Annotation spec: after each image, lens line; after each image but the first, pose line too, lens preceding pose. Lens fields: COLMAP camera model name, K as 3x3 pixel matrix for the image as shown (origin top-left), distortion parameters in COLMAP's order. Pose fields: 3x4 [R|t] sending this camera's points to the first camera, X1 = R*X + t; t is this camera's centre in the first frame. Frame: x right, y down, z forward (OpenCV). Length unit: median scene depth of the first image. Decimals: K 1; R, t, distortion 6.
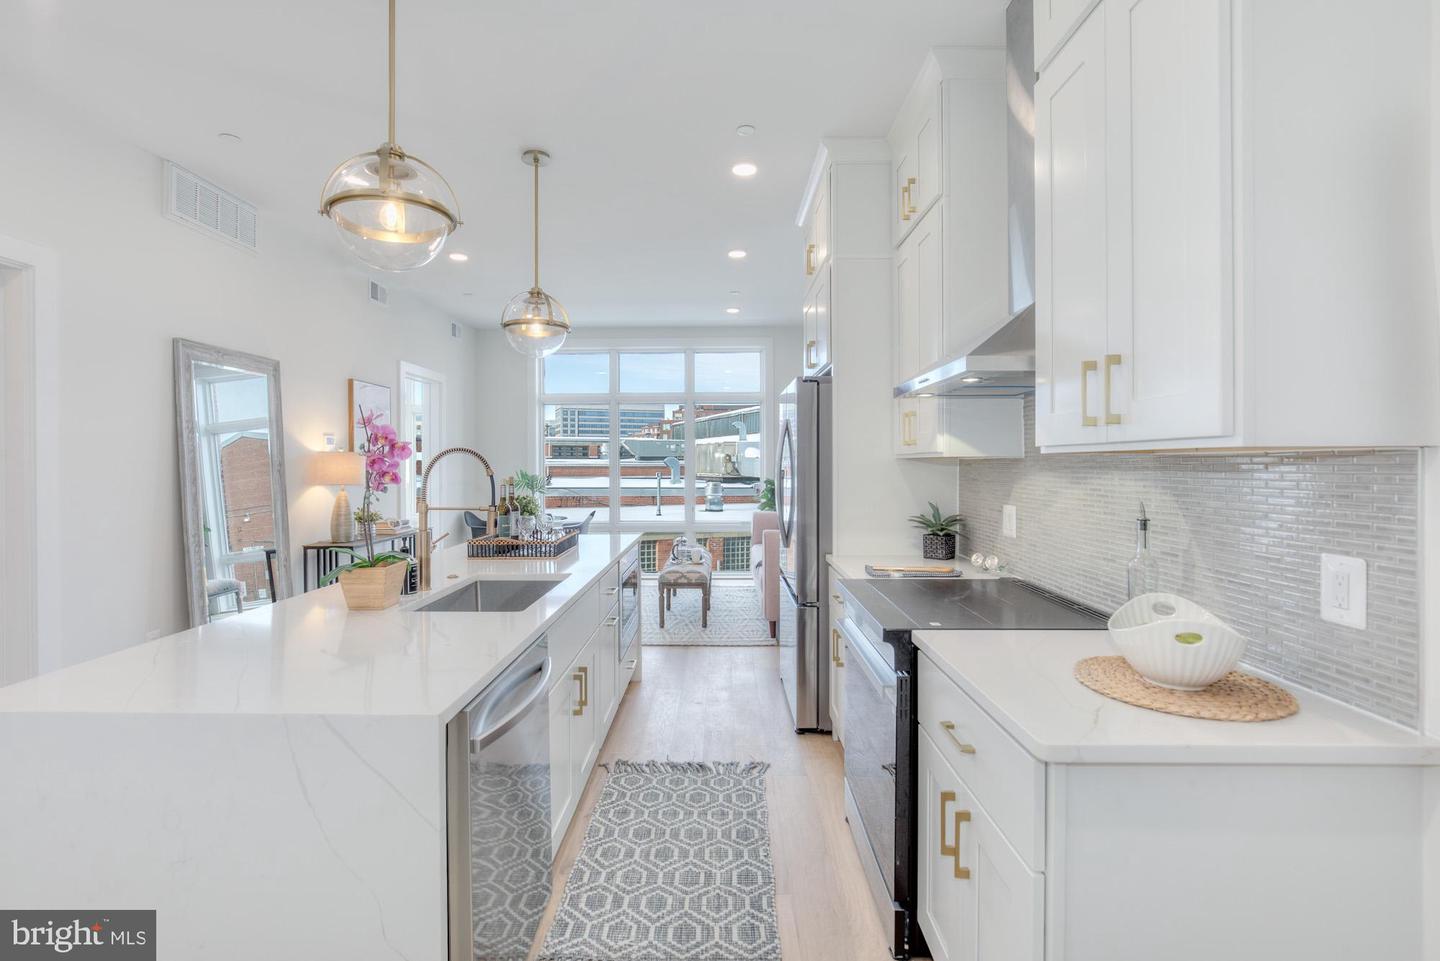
lens RADIAL K [[672.5, 0, 713.8], [0, 672.5, 425.1], [0, 0, 1]] dist [-0.000673, 0.000000]
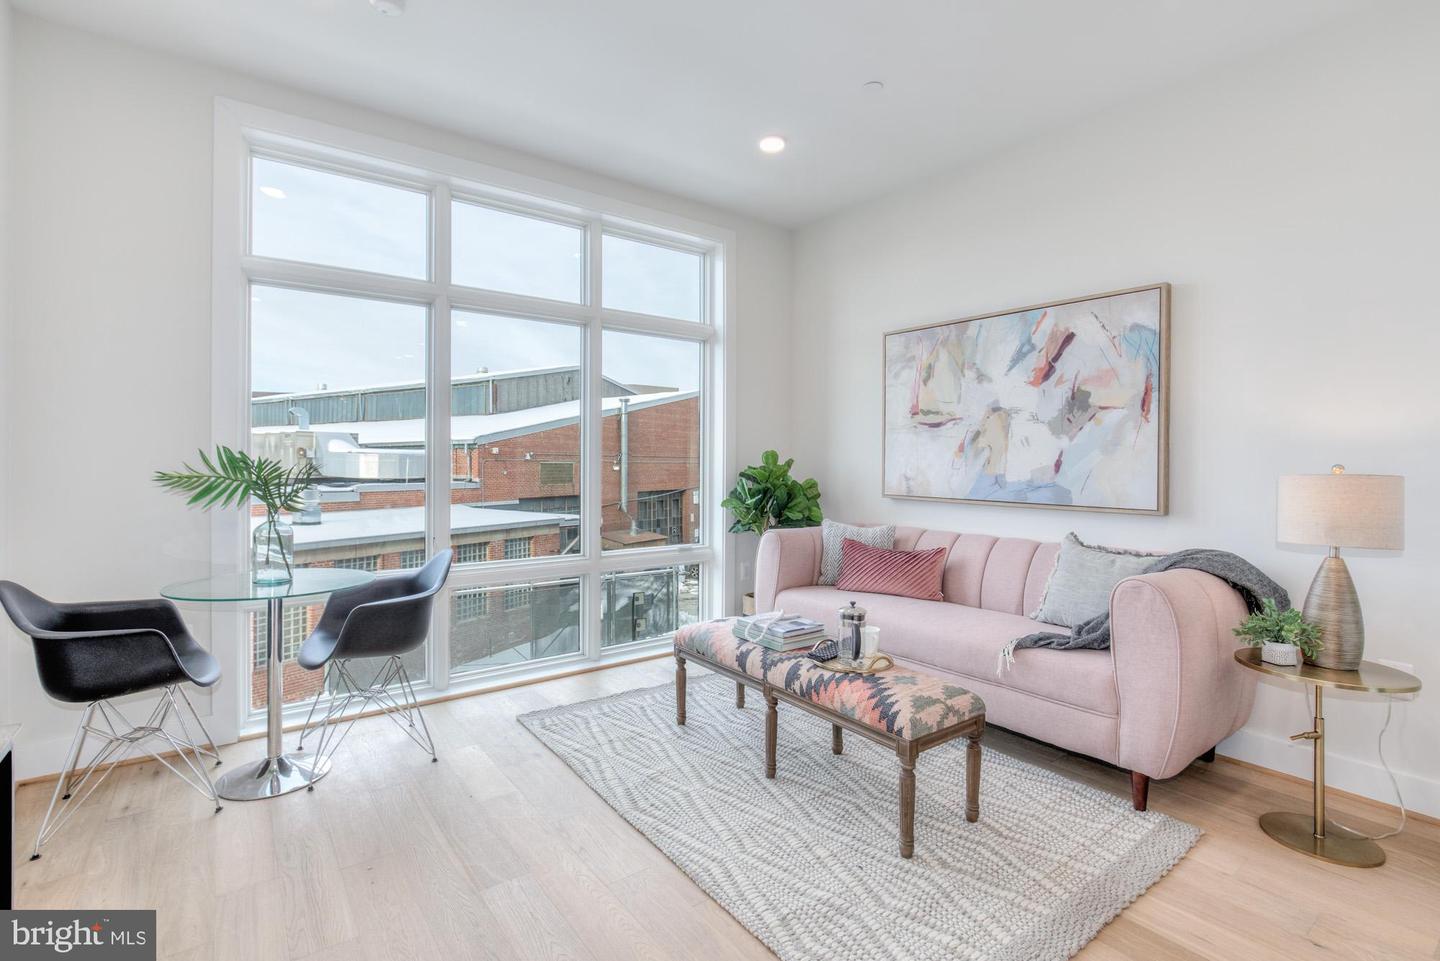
lens RADIAL K [[658.6, 0, 714.7], [0, 658.6, 462.5], [0, 0, 1]] dist [-0.000437, -0.000024]
pose [[0.791916, 0.014176, 0.610465, -0.155237], [-0.045792, 0.998294, 0.036220, 0.028405], [-0.608911, -0.056638, 0.791214, 0.303313]]
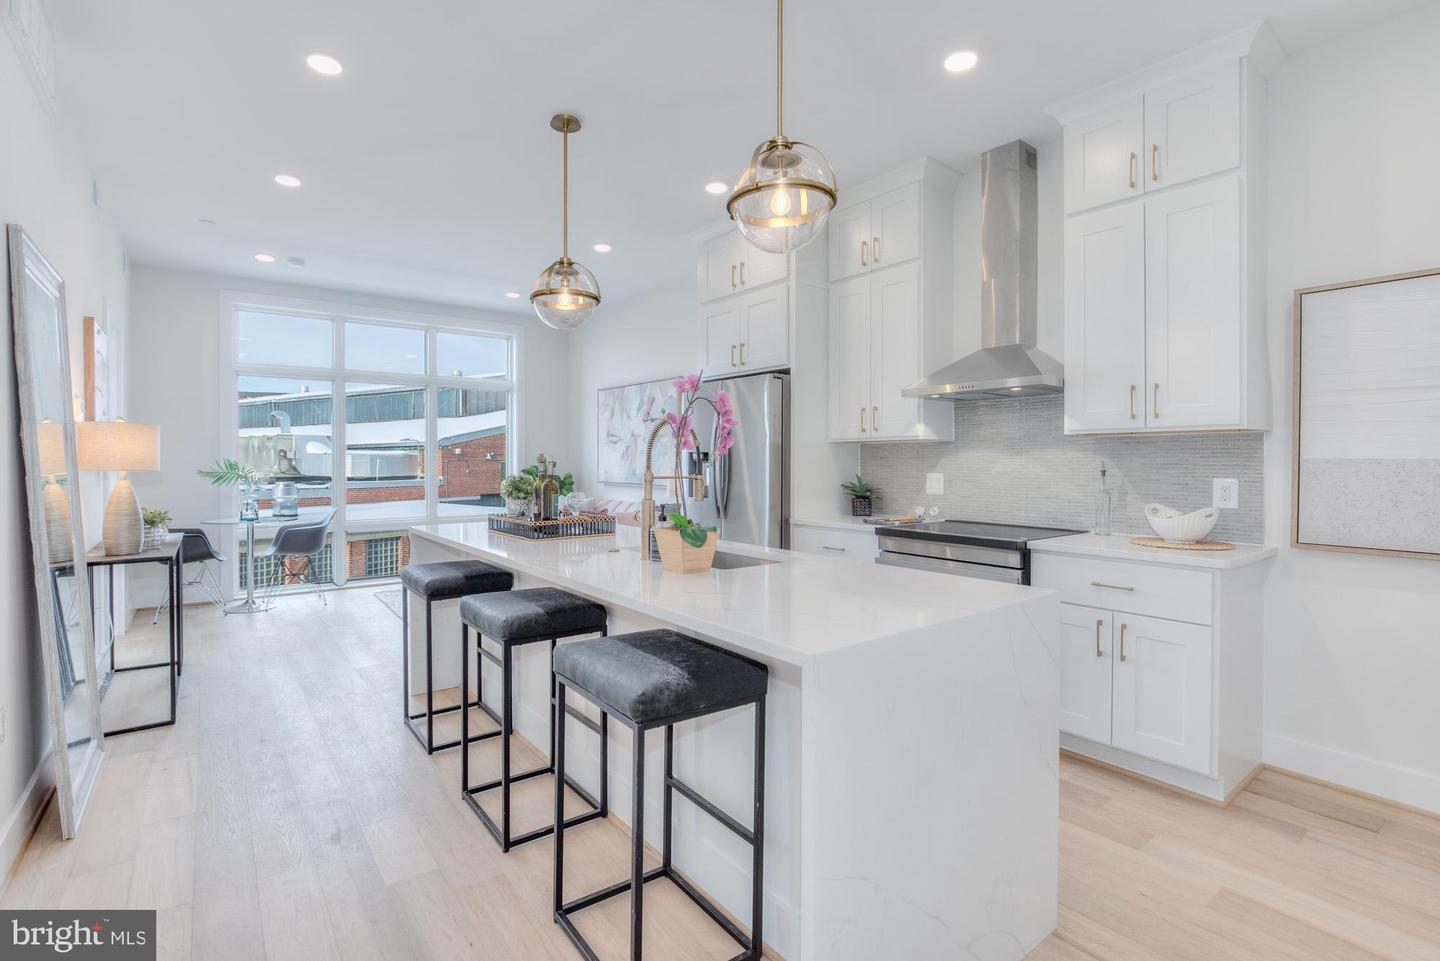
lens RADIAL K [[674.4, 0, 702.4], [0, 674.4, 464.6], [0, 0, 1]] dist [0.004254, 0.000417]
pose [[0.797712, 0.005820, 0.603011, -0.168689], [-0.040114, 0.998251, 0.043432, 0.010600], [-0.601703, -0.058836, 0.796550, 0.021485]]
